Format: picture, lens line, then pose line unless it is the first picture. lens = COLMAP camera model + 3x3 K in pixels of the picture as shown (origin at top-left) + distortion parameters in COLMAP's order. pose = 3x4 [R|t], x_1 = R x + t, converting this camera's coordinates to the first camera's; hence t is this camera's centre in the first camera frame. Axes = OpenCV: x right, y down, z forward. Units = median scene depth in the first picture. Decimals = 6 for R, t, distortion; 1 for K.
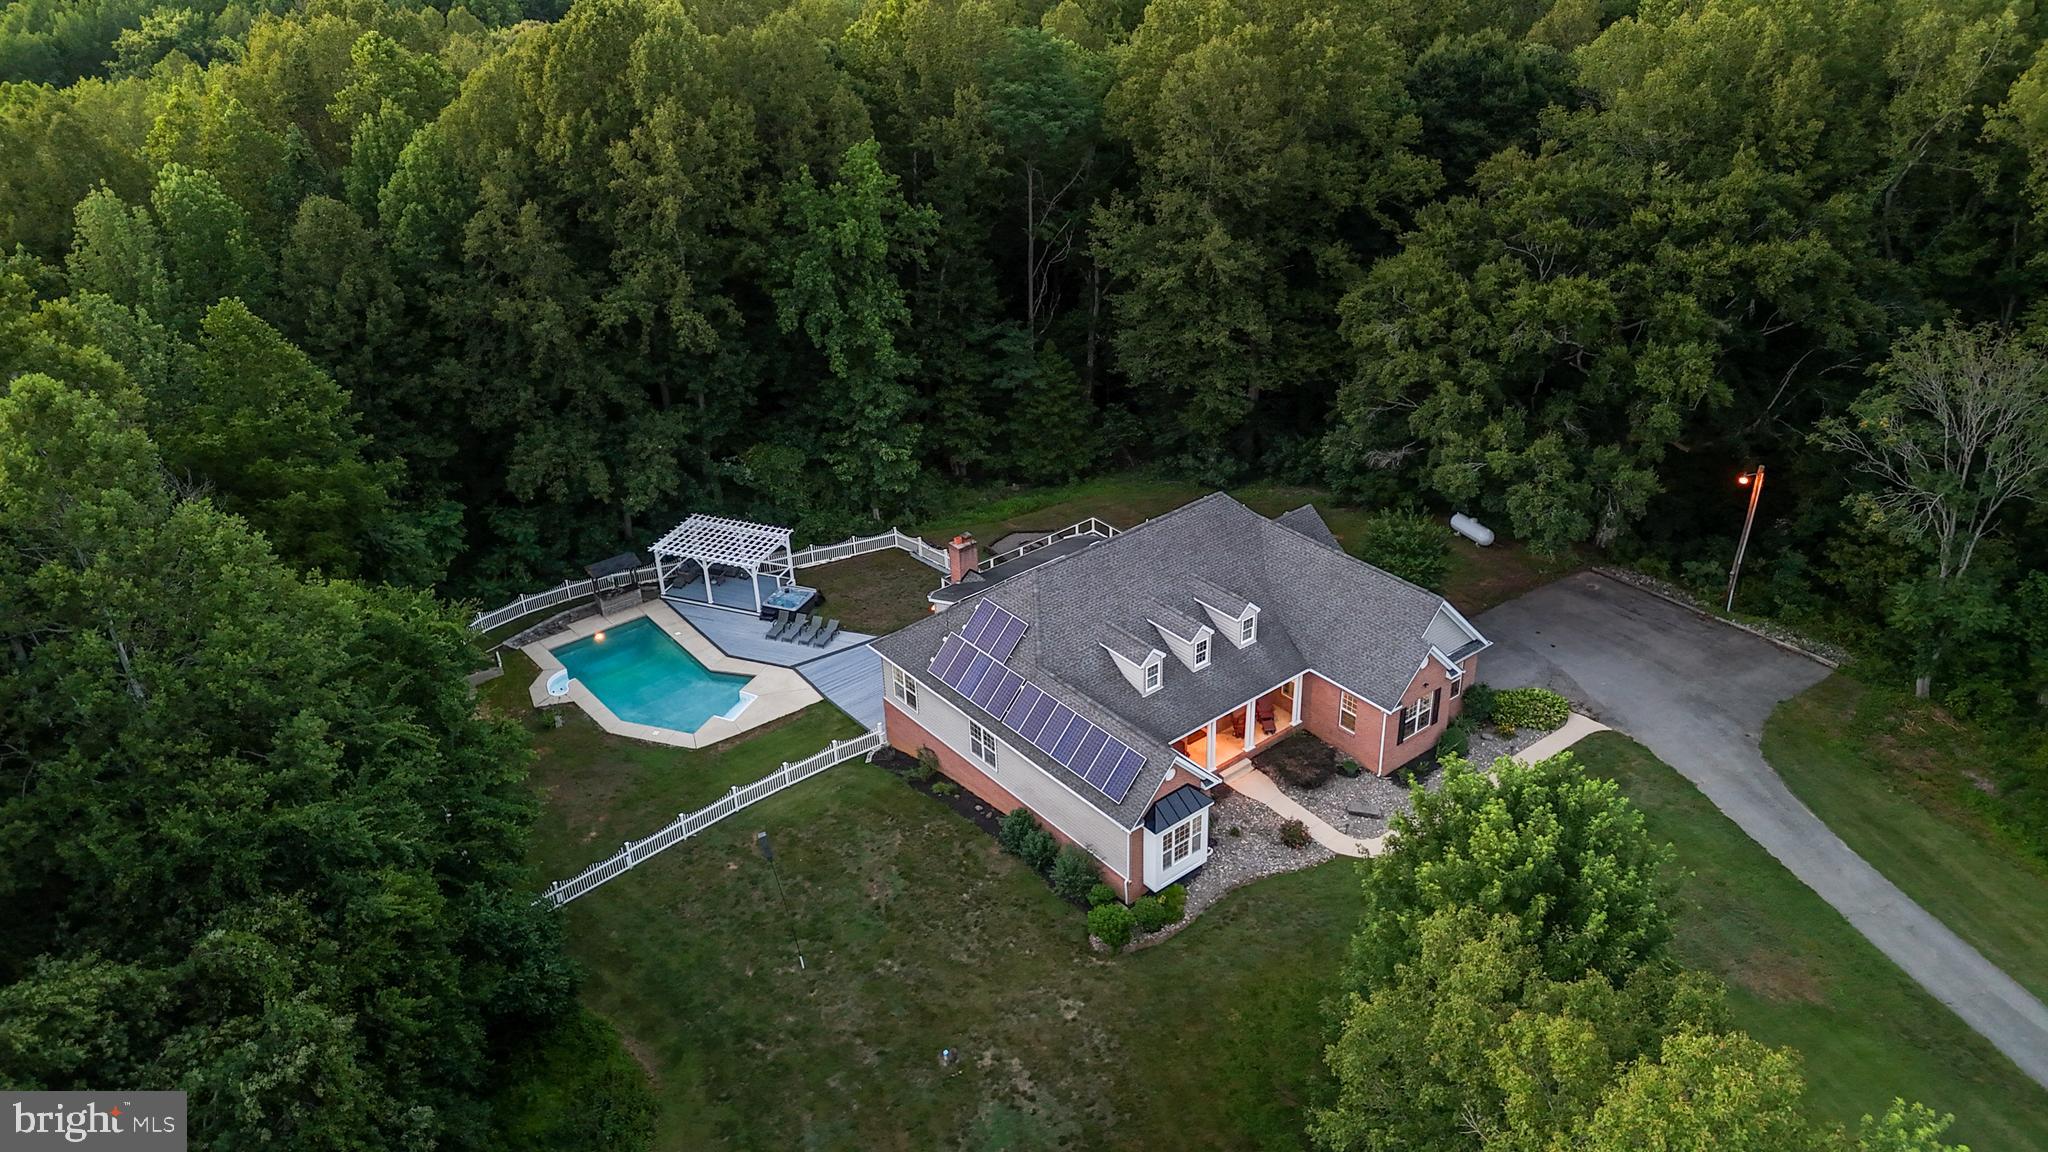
lens RADIAL K [[1499.4, 0, 1024.0], [0, 1499.4, 576.0], [0, 0, 1]] dist [0.110819, -0.197842]
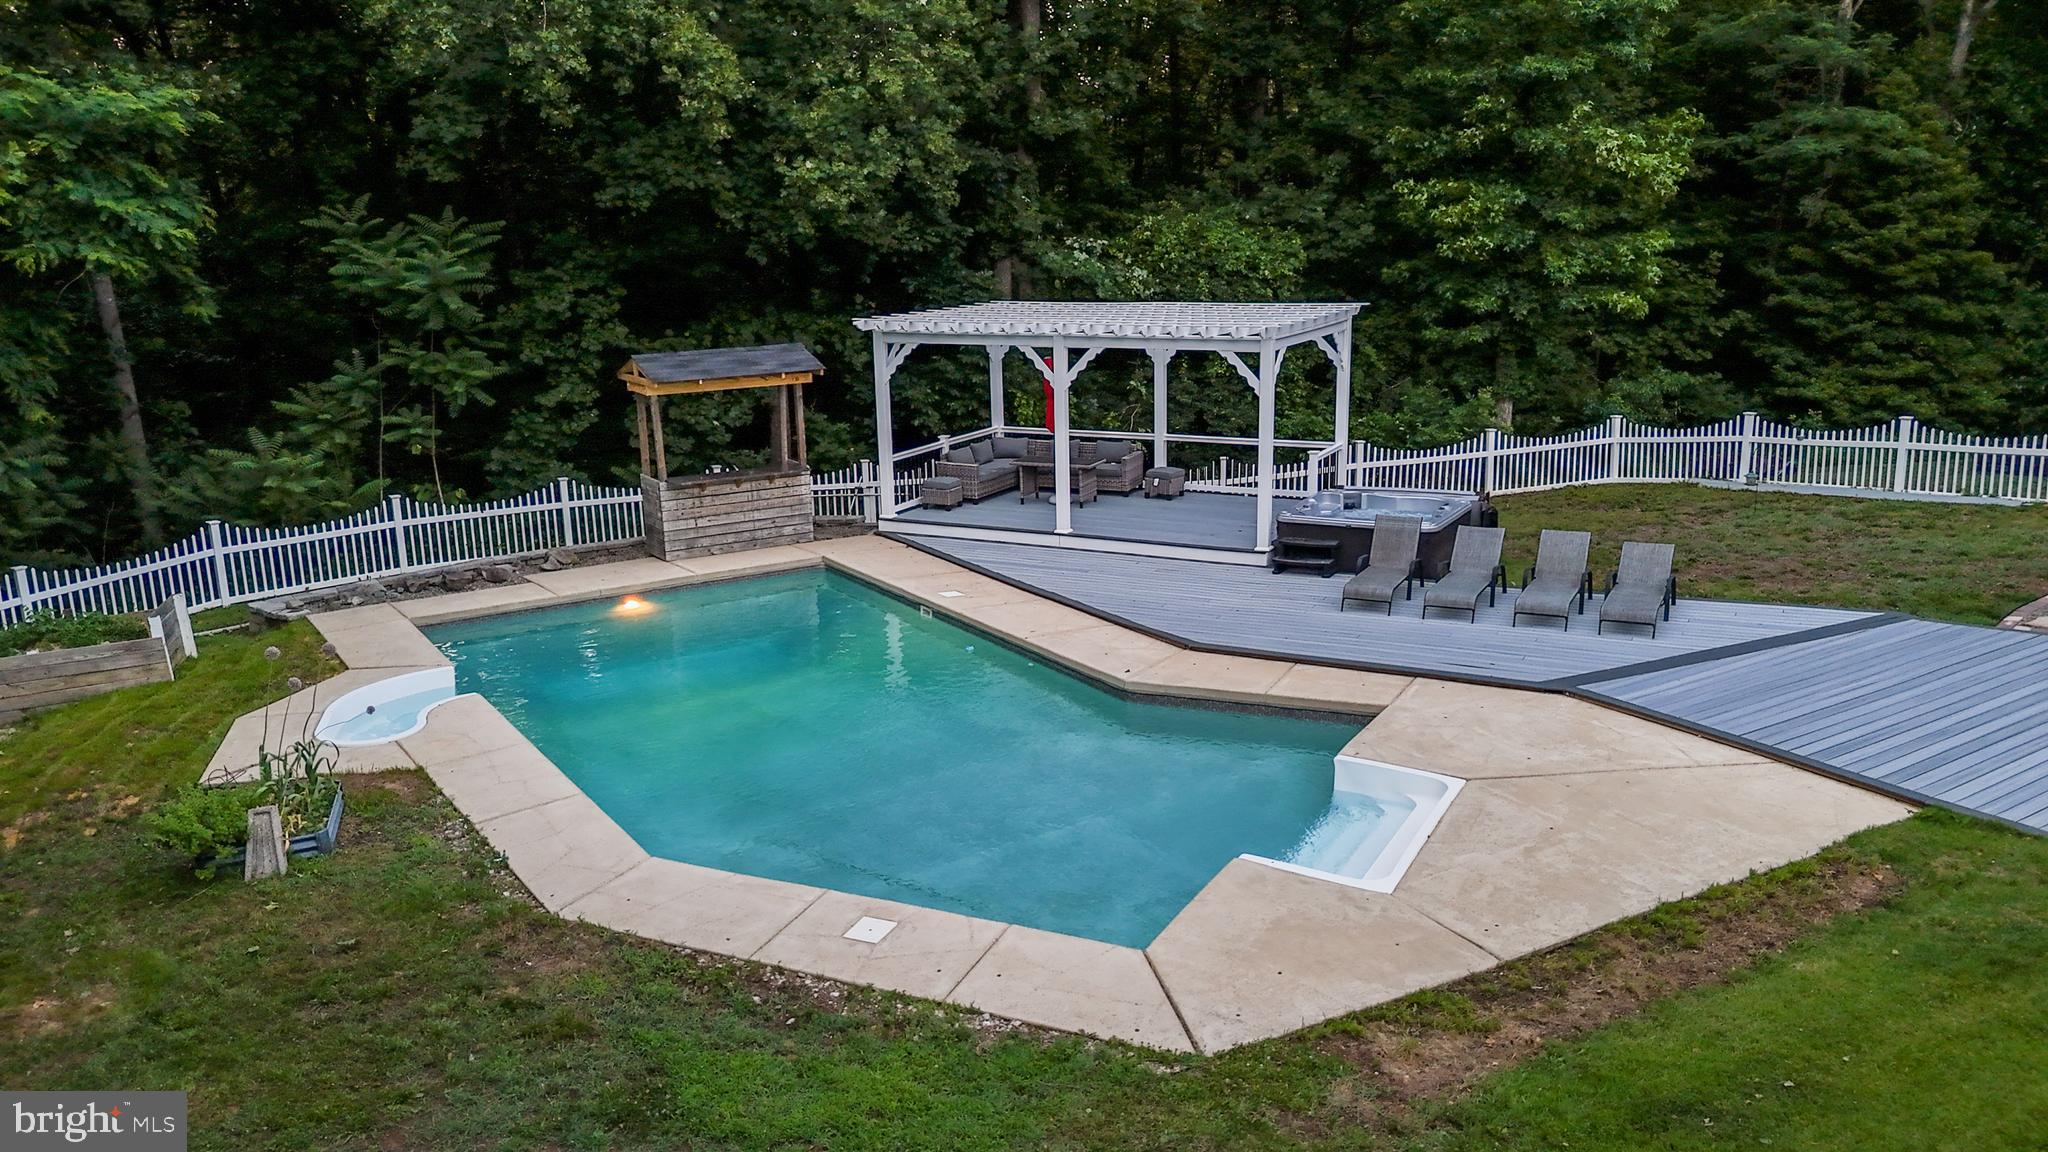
lens RADIAL K [[1505.5, 0, 1026.1], [0, 1505.5, 582.9], [0, 0, 1]] dist [0.068316, -0.061164]
pose [[0.995058, 0.033029, -0.093638, -0.214177], [-0.056110, 0.965089, -0.255843, 0.106173], [0.081919, 0.259833, 0.962173, 0.844275]]
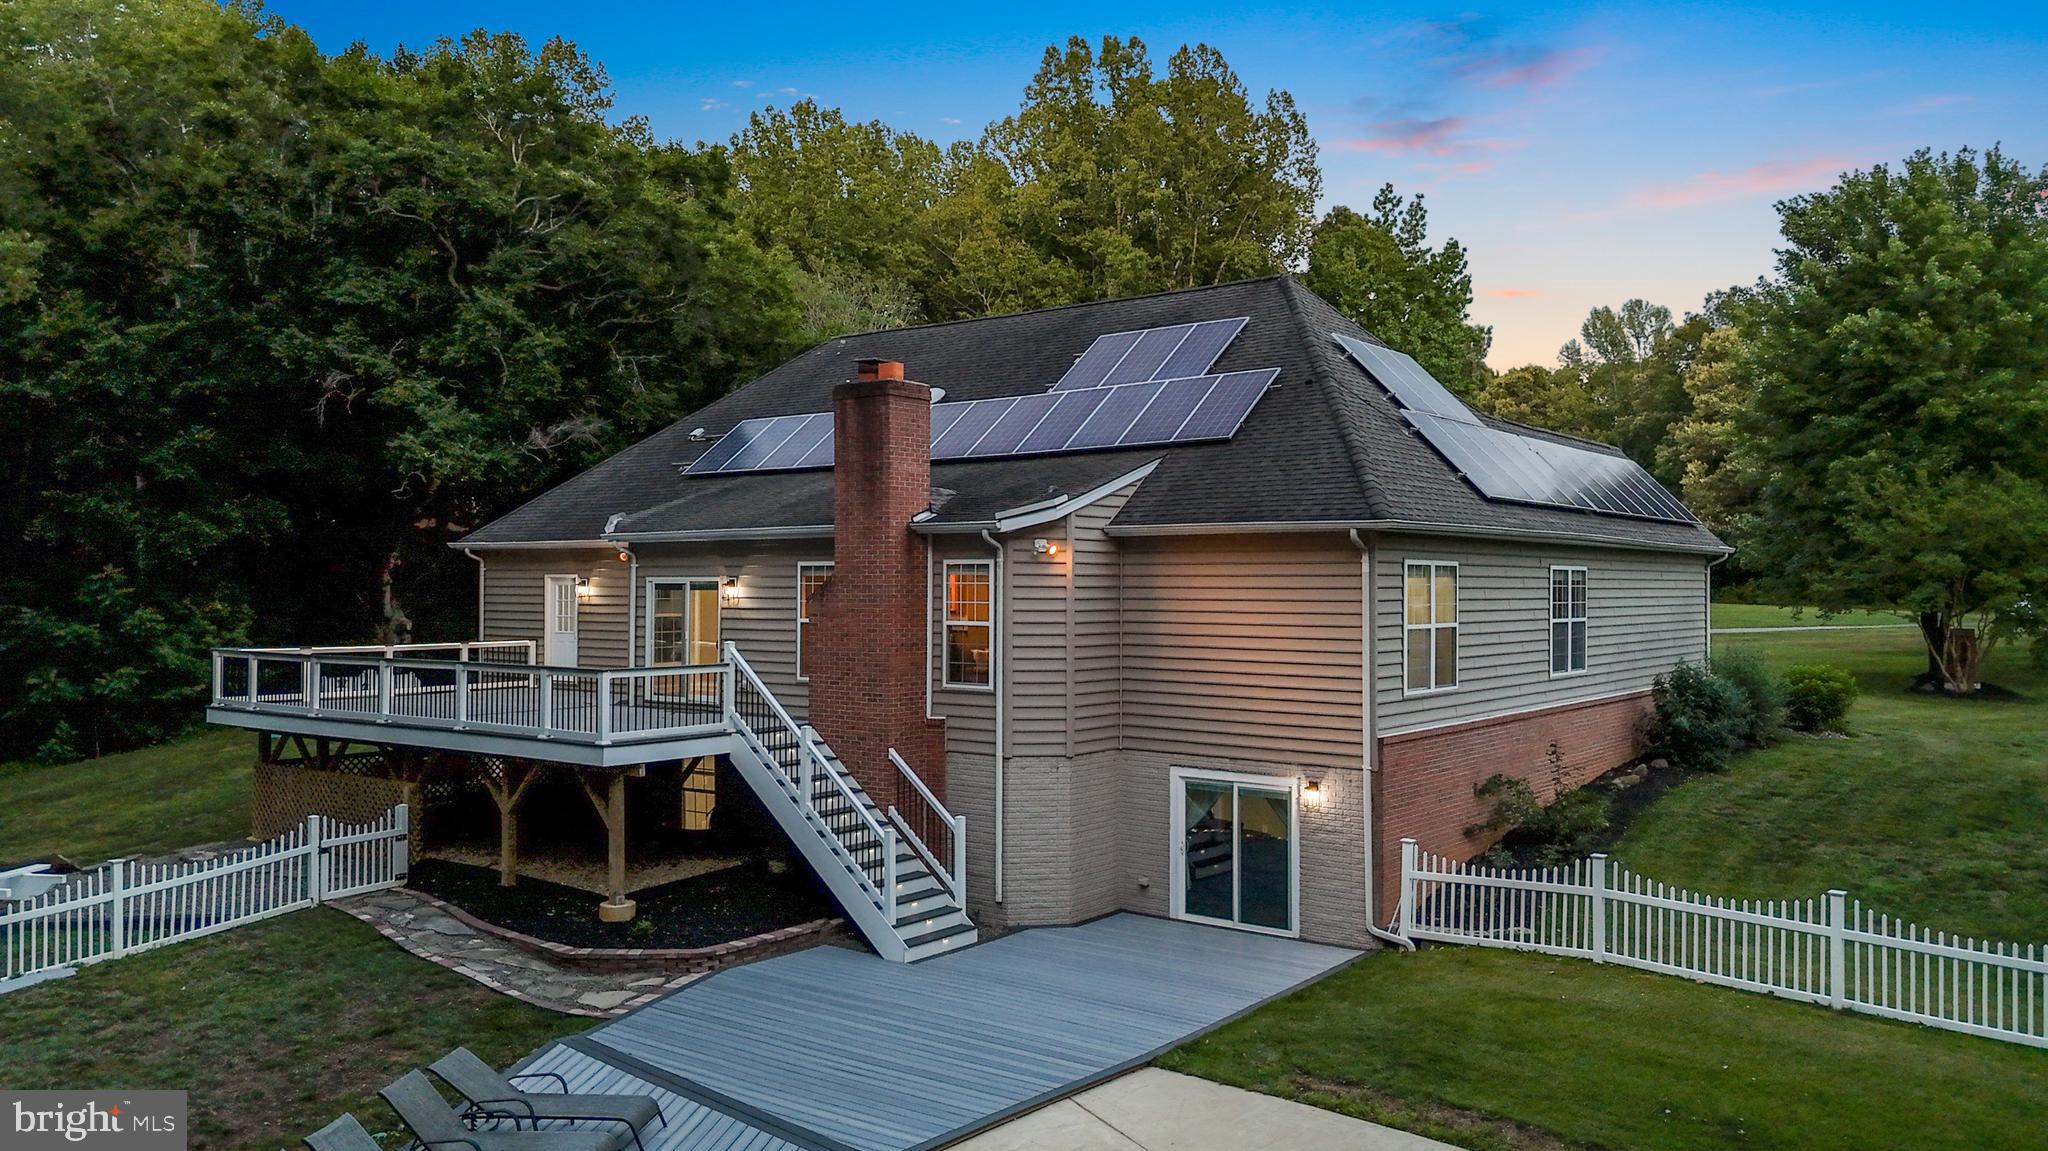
lens RADIAL K [[1505.5, 0, 1026.1], [0, 1505.5, 582.4], [0, 0, 1]] dist [0.068316, -0.061164]
pose [[-0.231883, 0.018827, 0.972561, -0.338406], [0.472387, 0.876184, 0.095668, -0.004951], [-0.850342, 0.481609, -0.212066, 1.039688]]
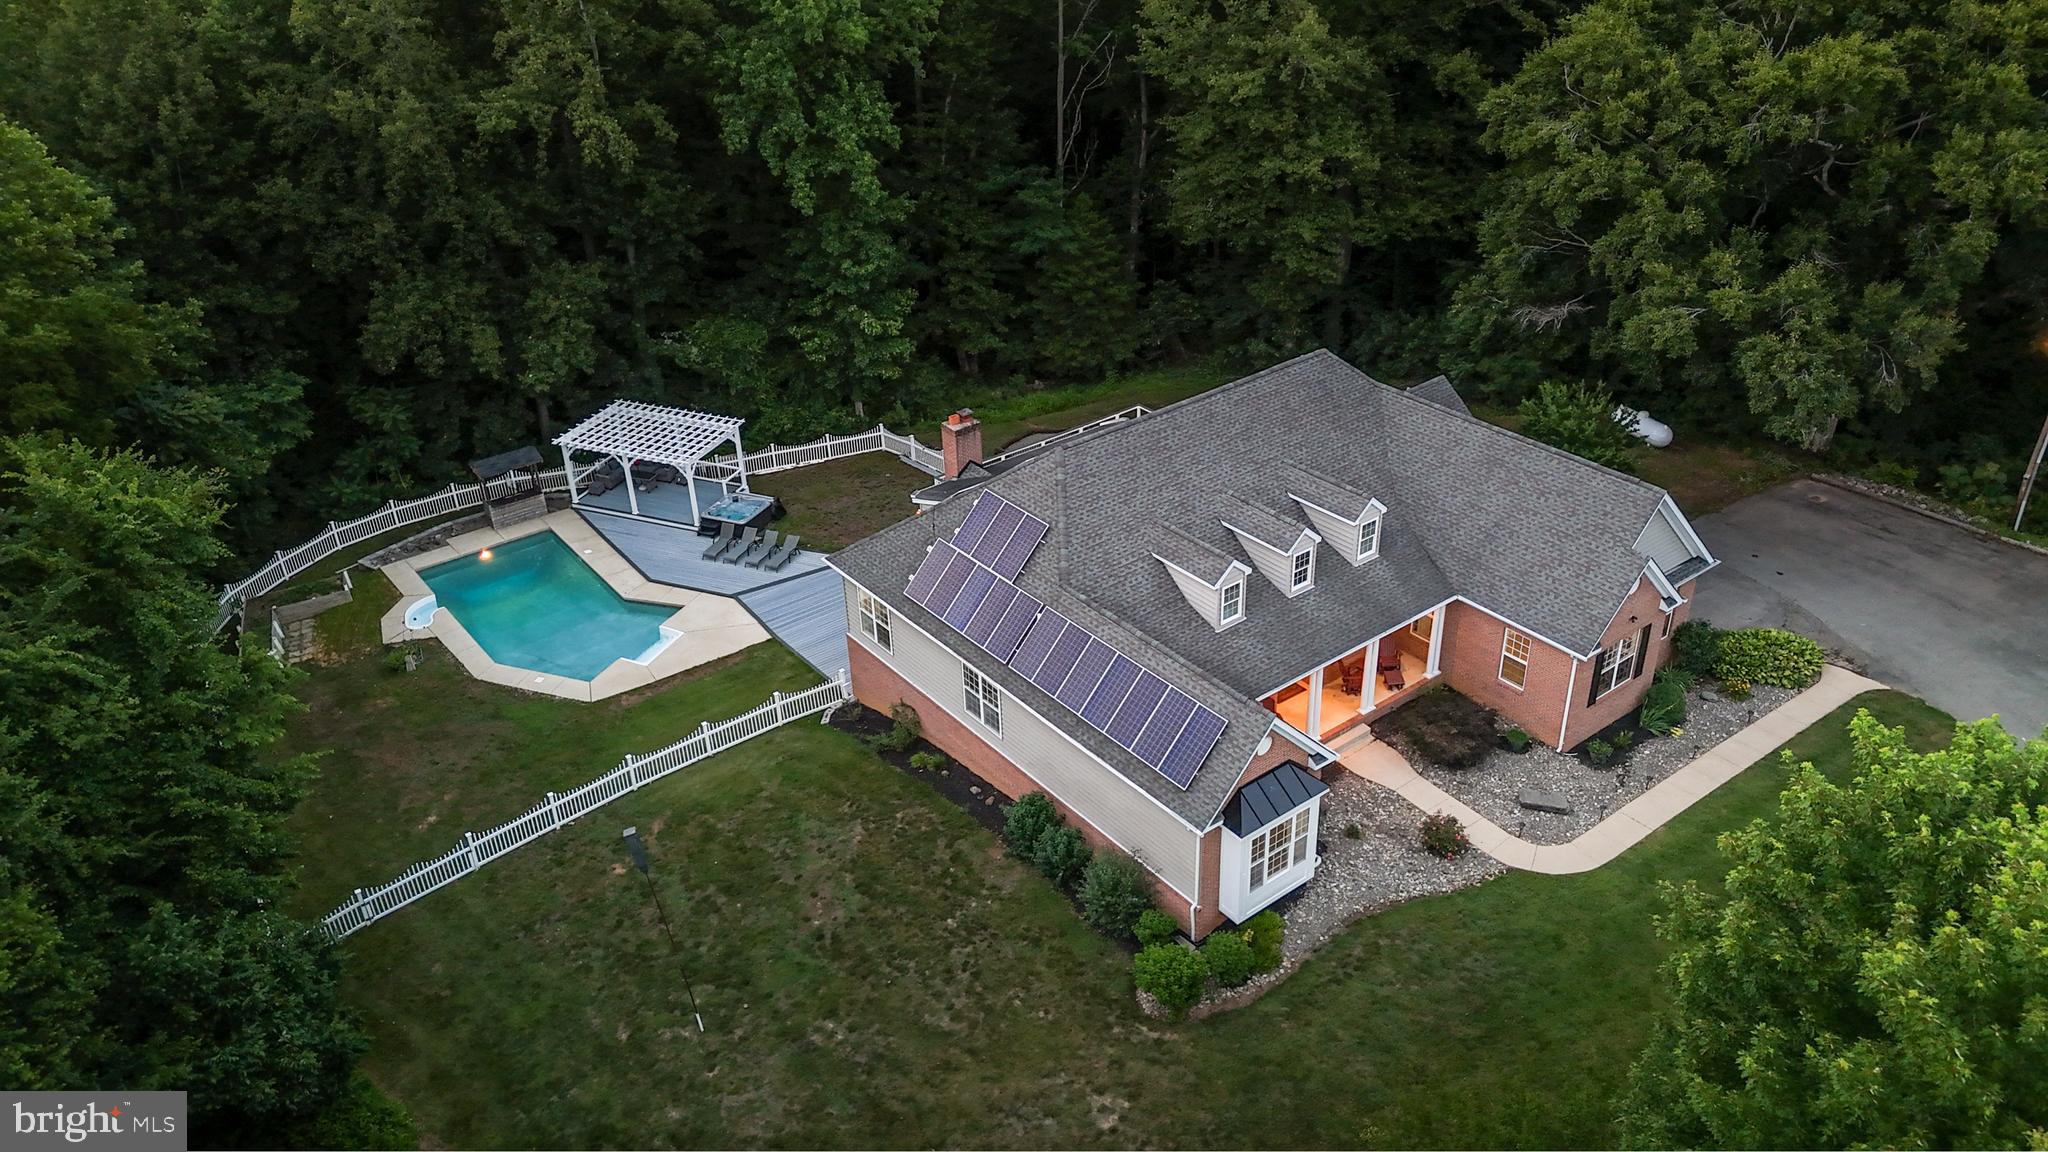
lens RADIAL K [[1505.5, 0, 1026.1], [0, 1505.5, 582.9], [0, 0, 1]] dist [0.068316, -0.061164]
pose [[0.999793, 0.010248, -0.017559, 0.003984], [-0.009797, 0.999625, 0.025578, 0.035323], [0.017815, -0.025400, 0.999519, 0.267738]]
